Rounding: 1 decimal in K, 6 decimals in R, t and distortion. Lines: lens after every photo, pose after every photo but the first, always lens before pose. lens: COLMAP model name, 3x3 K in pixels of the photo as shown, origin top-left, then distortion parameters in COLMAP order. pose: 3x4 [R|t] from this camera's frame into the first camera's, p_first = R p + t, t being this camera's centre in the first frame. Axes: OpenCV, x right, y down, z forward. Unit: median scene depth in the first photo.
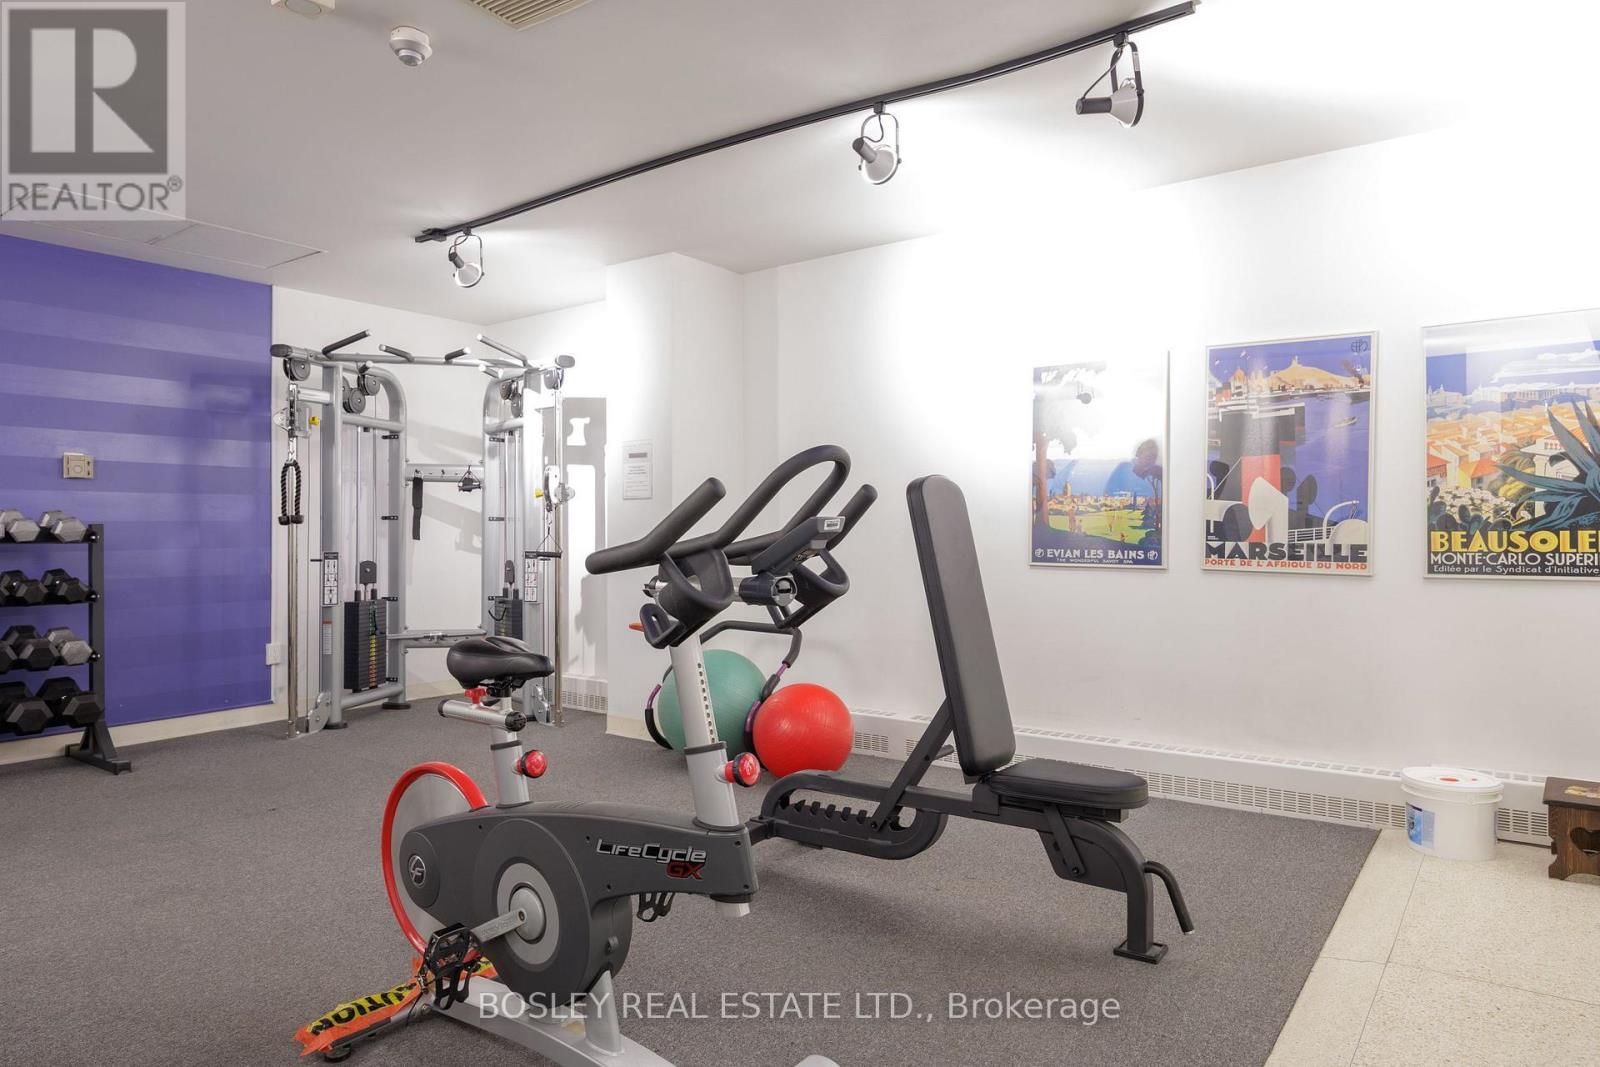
lens RADIAL K [[1003.5, 0, 800.0], [0, 1003.5, 533.5], [0, 0, 1]] dist [-0.005798, 0.000036]
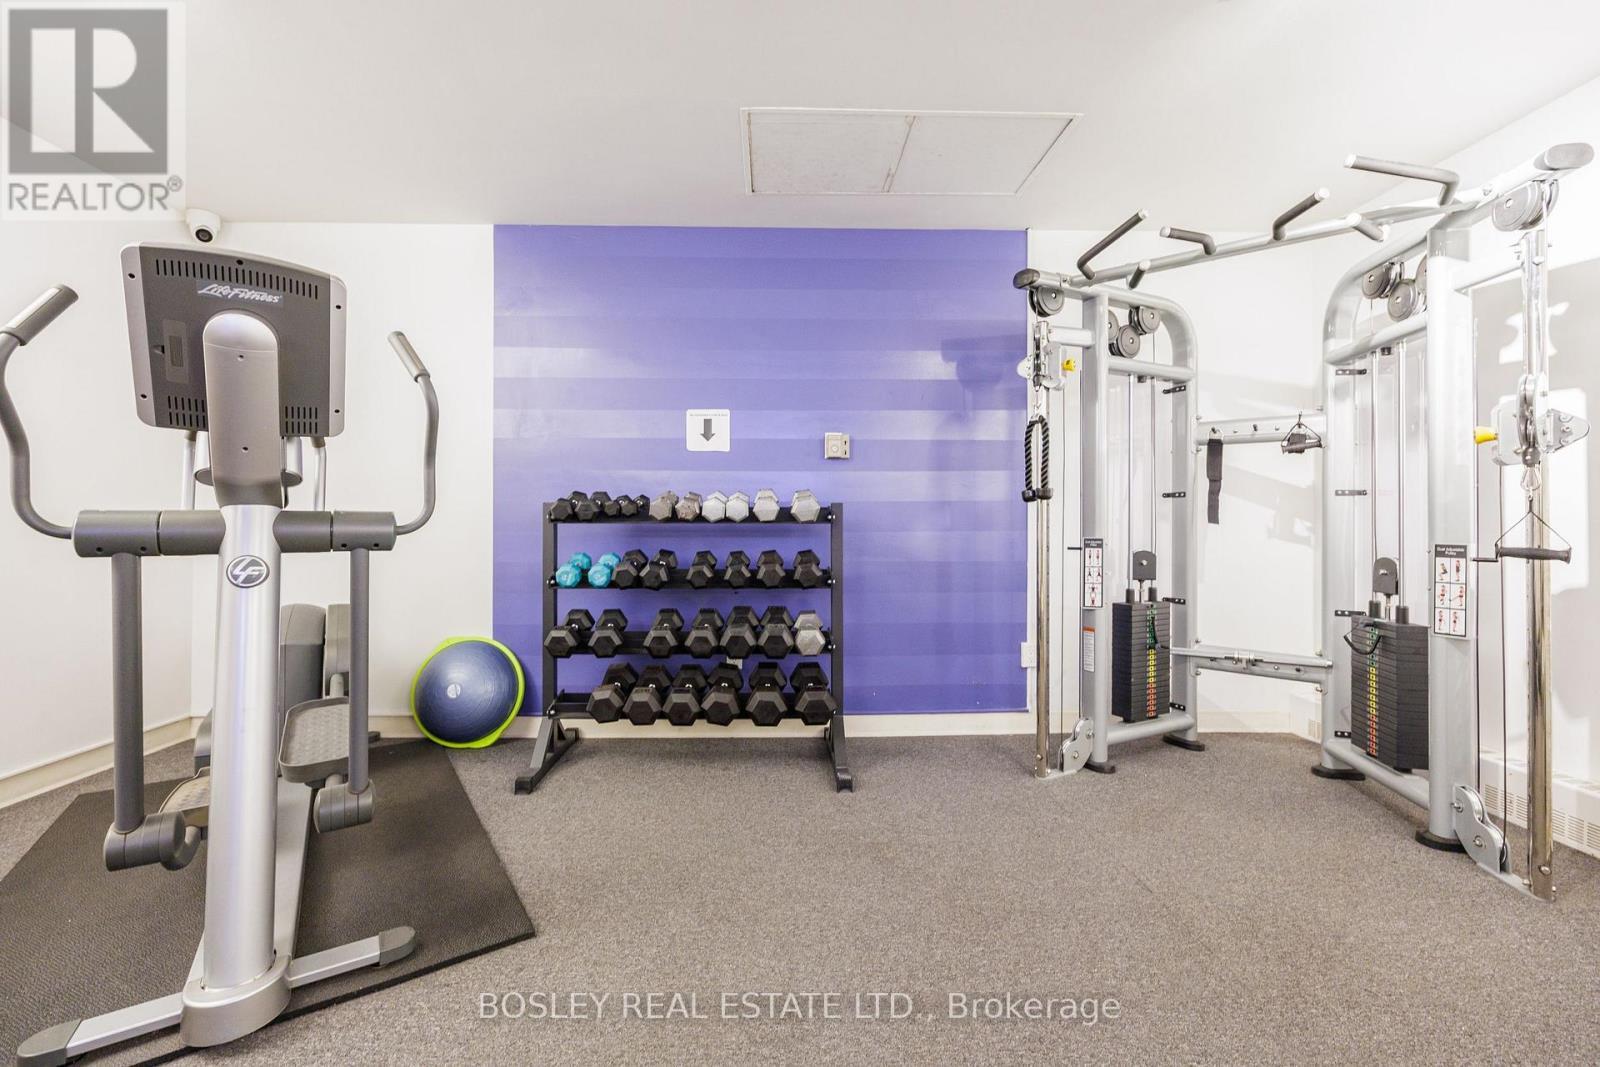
lens RADIAL K [[654.3, 0, 785.3], [0, 654.3, 513.9], [0, 0, 1]] dist [-0.001108, 0.000056]
pose [[0.612475, -0.007616, -0.790453, -0.207326], [-0.004767, 0.999900, -0.013328, 0.007278], [0.790476, 0.011931, 0.612377, 0.485405]]
